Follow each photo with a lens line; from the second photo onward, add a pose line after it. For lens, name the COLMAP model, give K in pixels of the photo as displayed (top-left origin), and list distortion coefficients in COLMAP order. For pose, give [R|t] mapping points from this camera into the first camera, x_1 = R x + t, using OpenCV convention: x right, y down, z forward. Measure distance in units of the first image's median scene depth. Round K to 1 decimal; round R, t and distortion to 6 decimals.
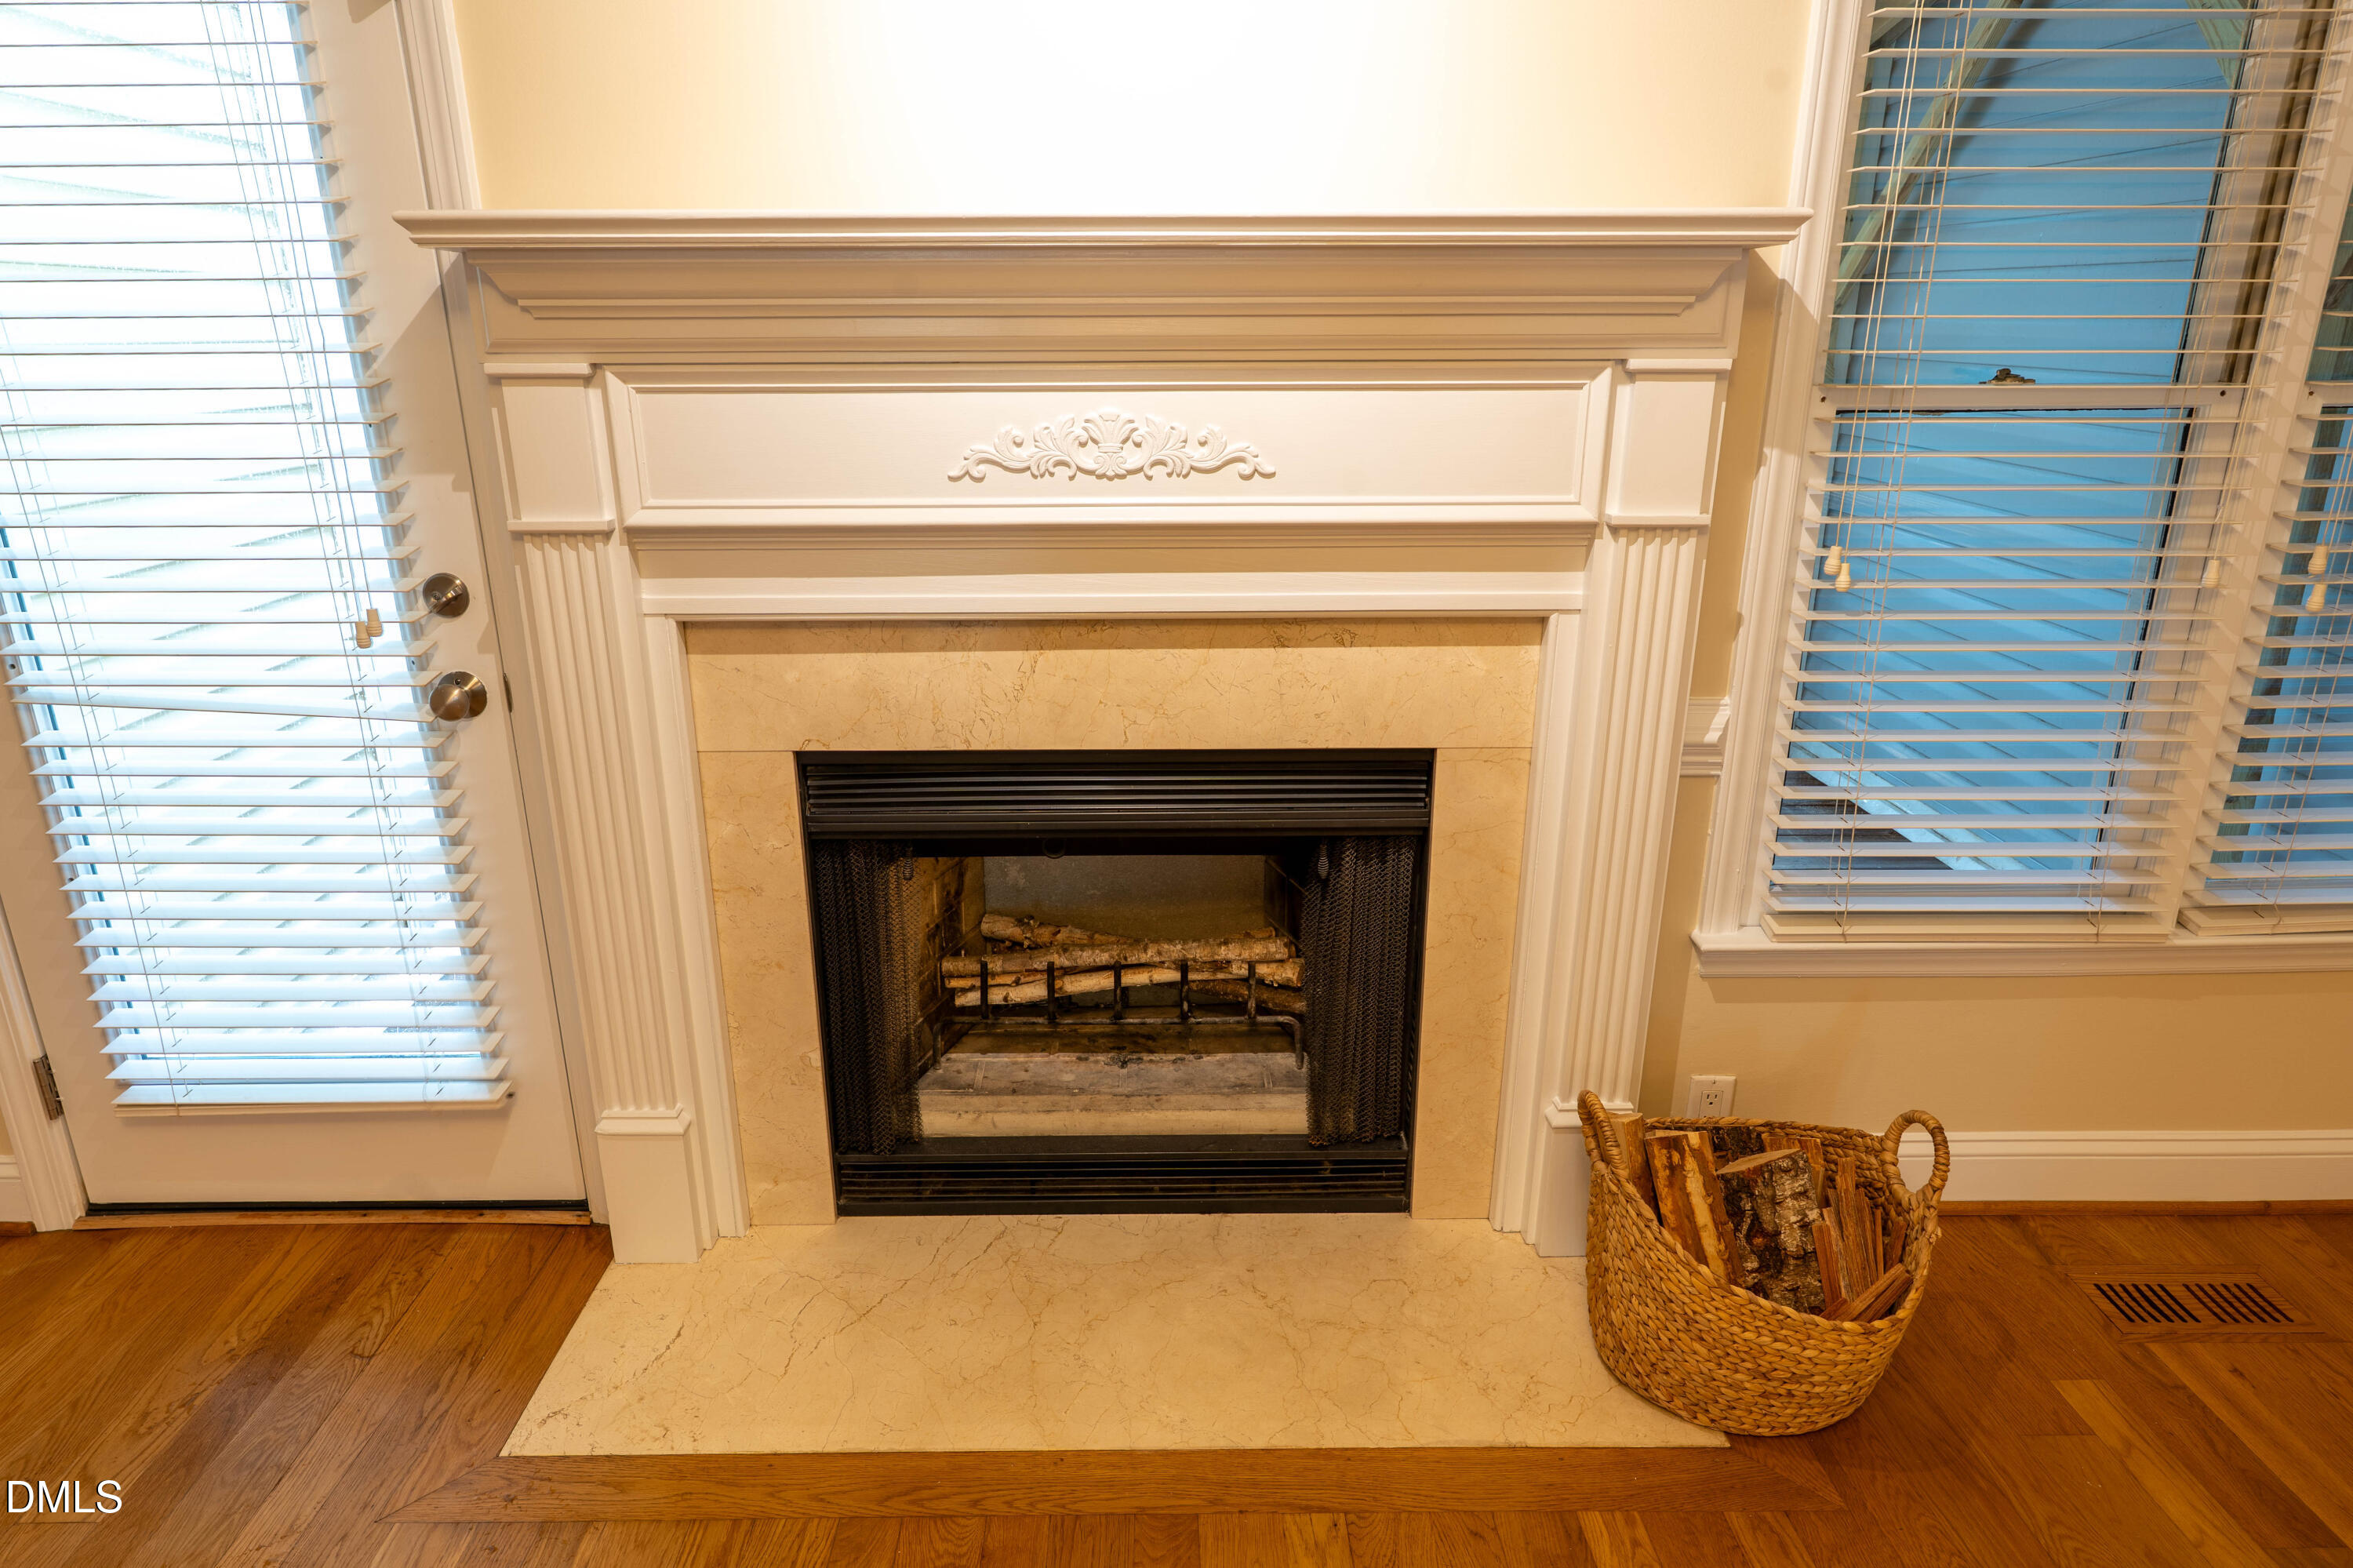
lens RADIAL K [[1382.8, 0, 1164.4], [0, 1382.8, 772.8], [0, 0, 1]] dist [-0.004349, 0.004219]
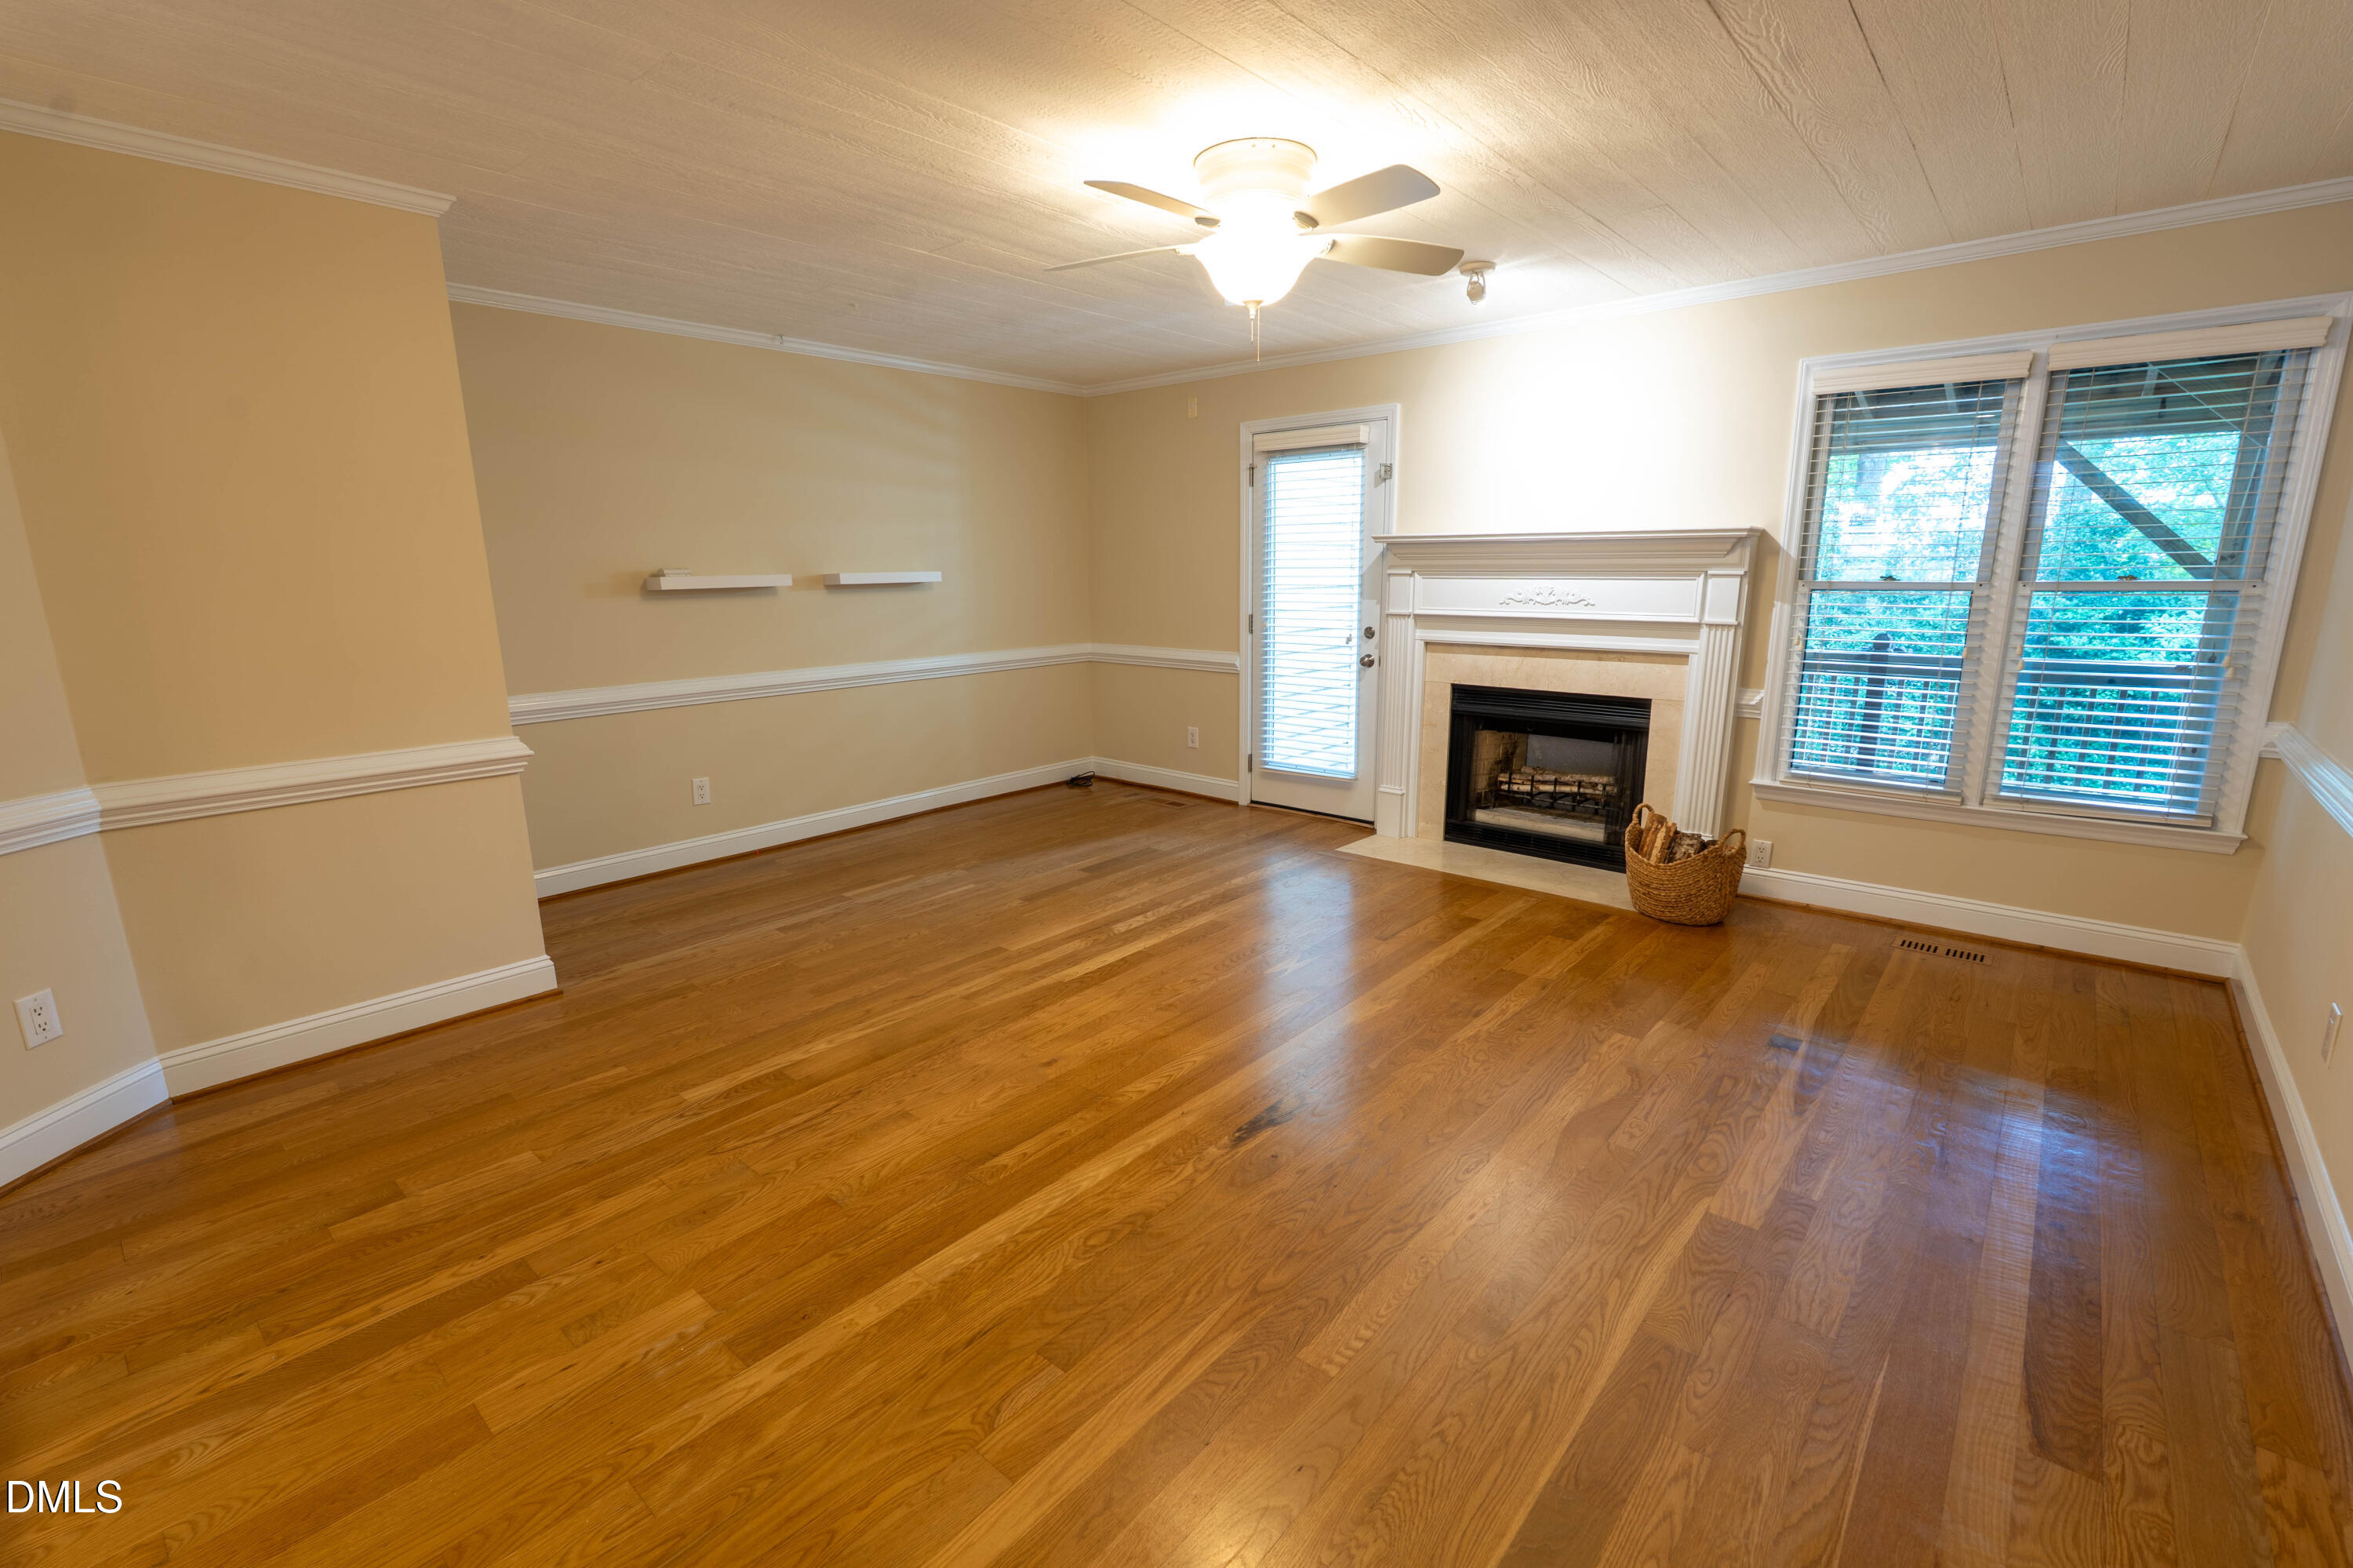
lens RADIAL K [[1031.4, 0, 1158.5], [0, 1031.4, 787.1], [0, 0, 1]] dist [-0.004331, 0.000514]
pose [[0.741508, 0.139775, -0.656224, 0.907633], [-0.203794, 0.978771, -0.021802, 0.440347], [0.639245, 0.149901, 0.754251, -1.347025]]
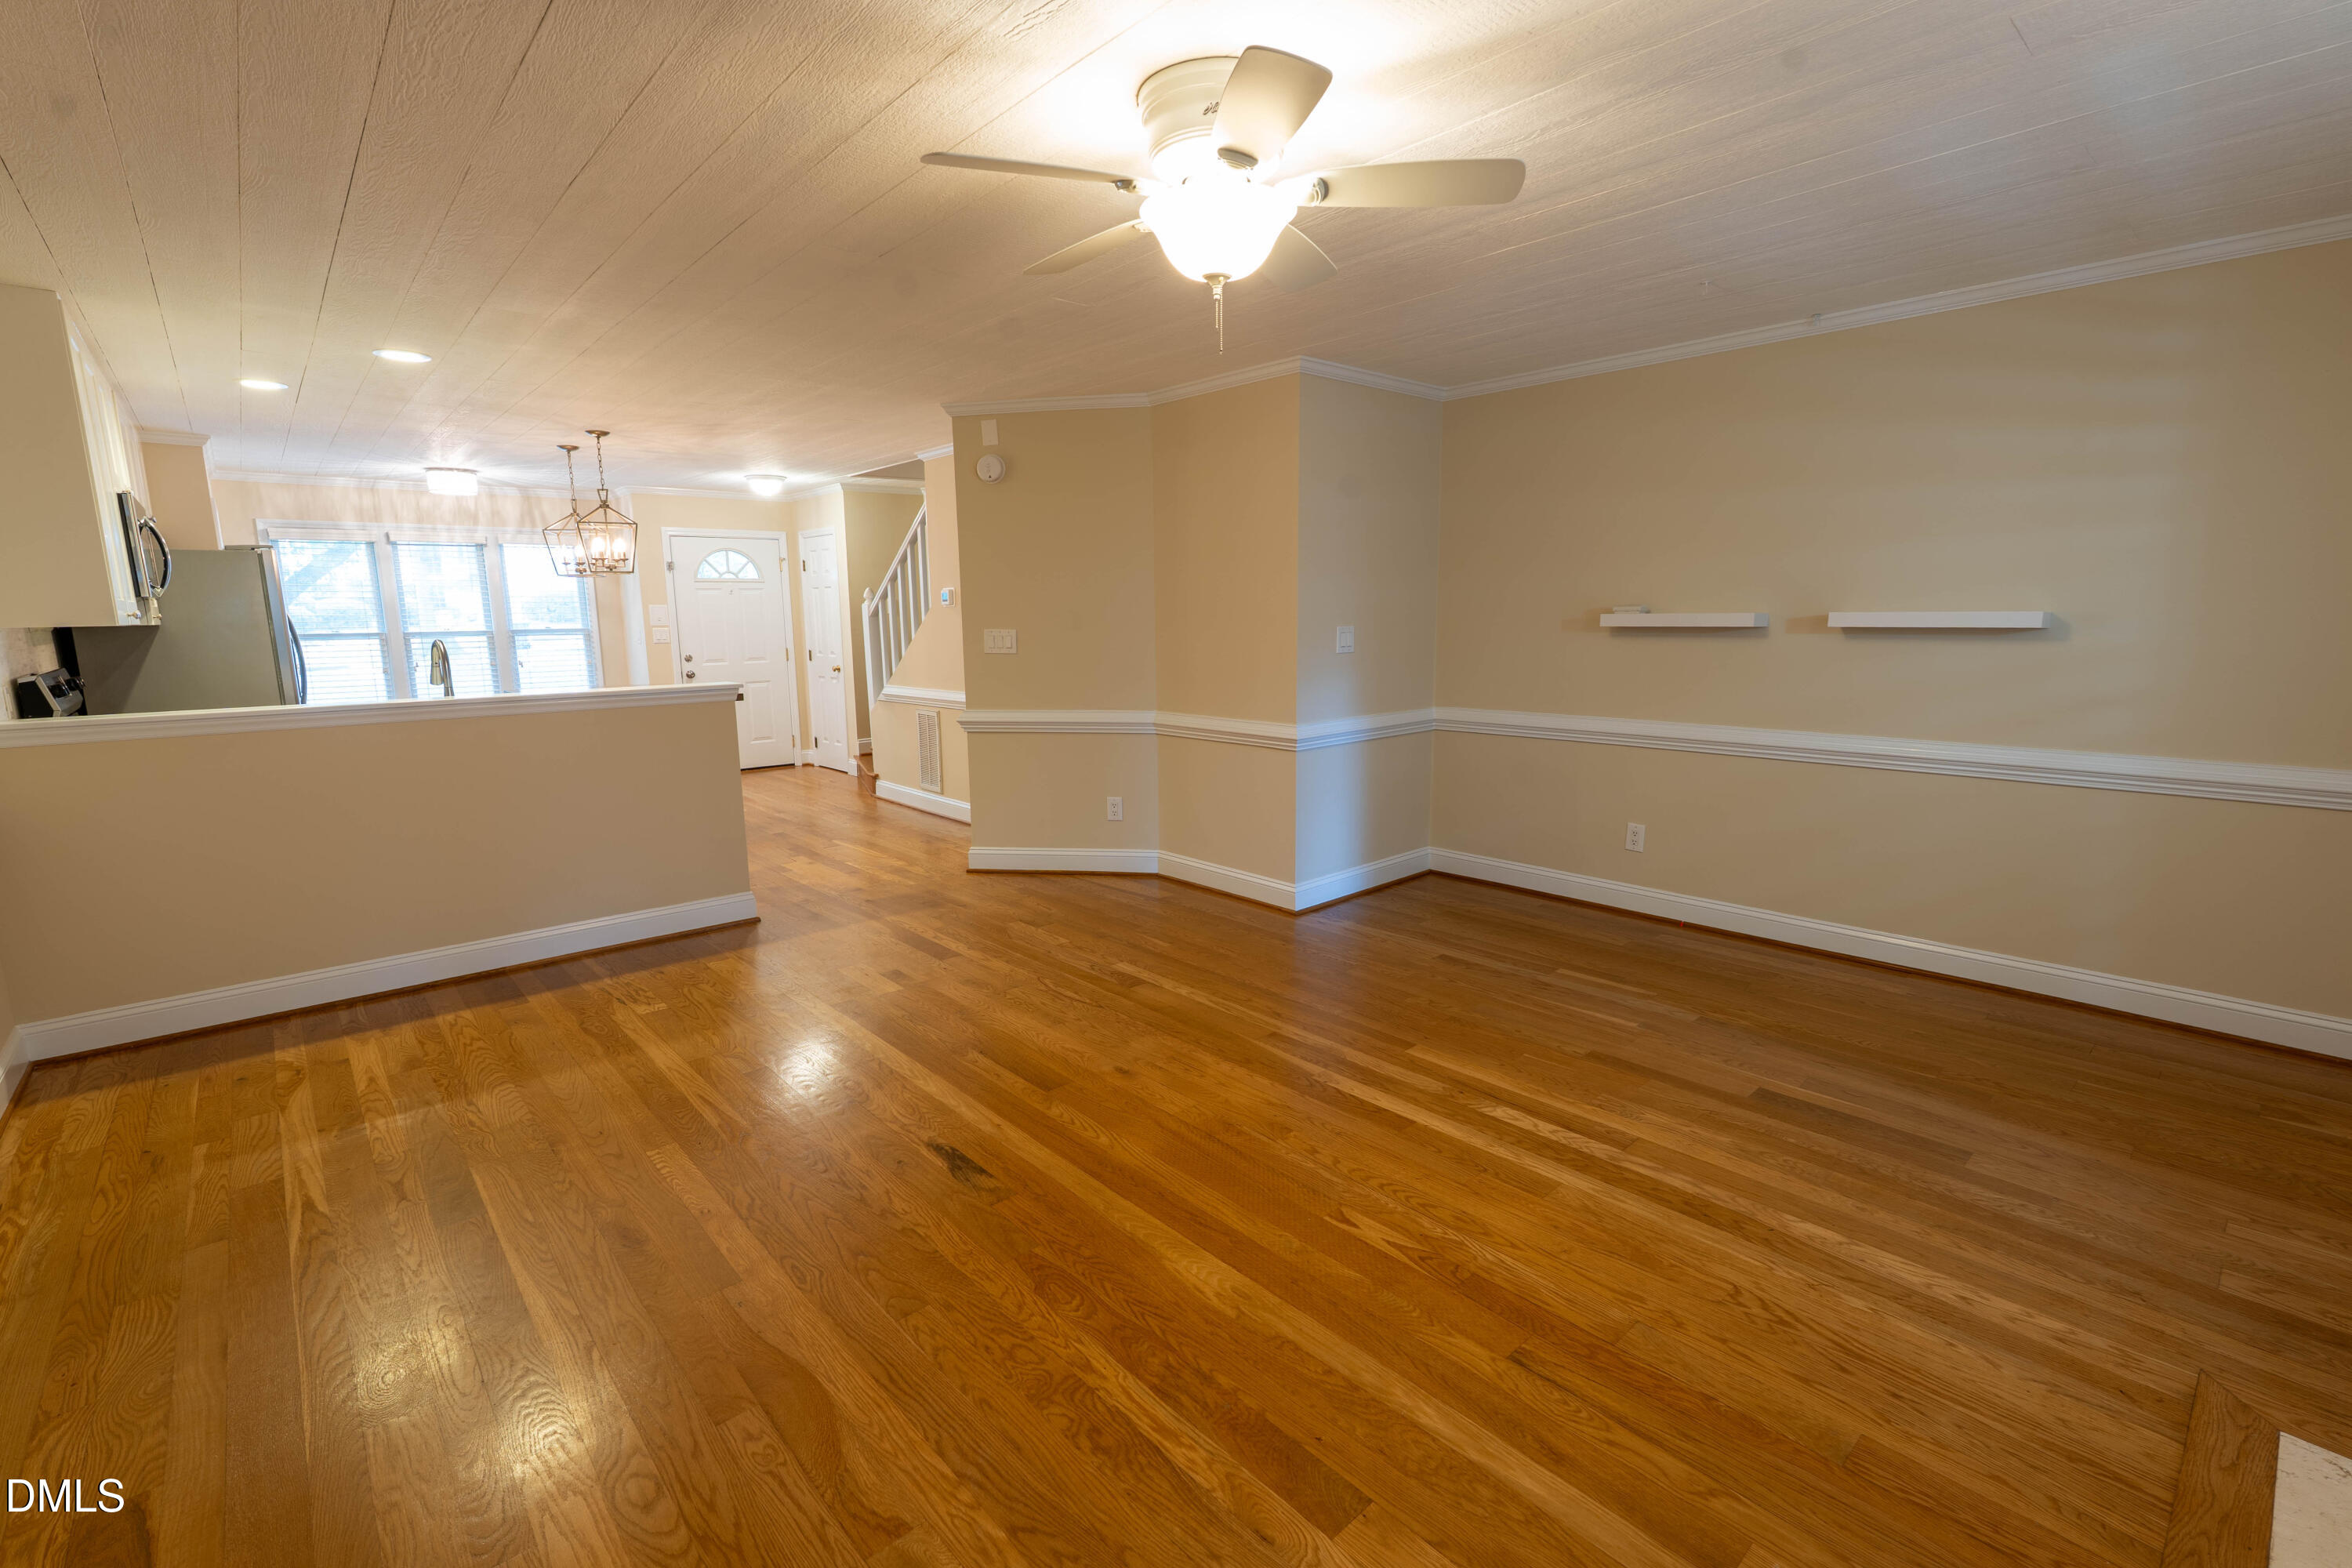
lens RADIAL K [[1031.0, 0, 1153.4], [0, 1031.0, 784.8], [0, 0, 1]] dist [-0.004331, 0.000514]
pose [[-0.759702, 0.120848, -0.638943, 0.799160], [-0.190890, 0.897844, 0.396784, -0.216793], [0.621621, 0.423406, -0.659025, 0.647088]]
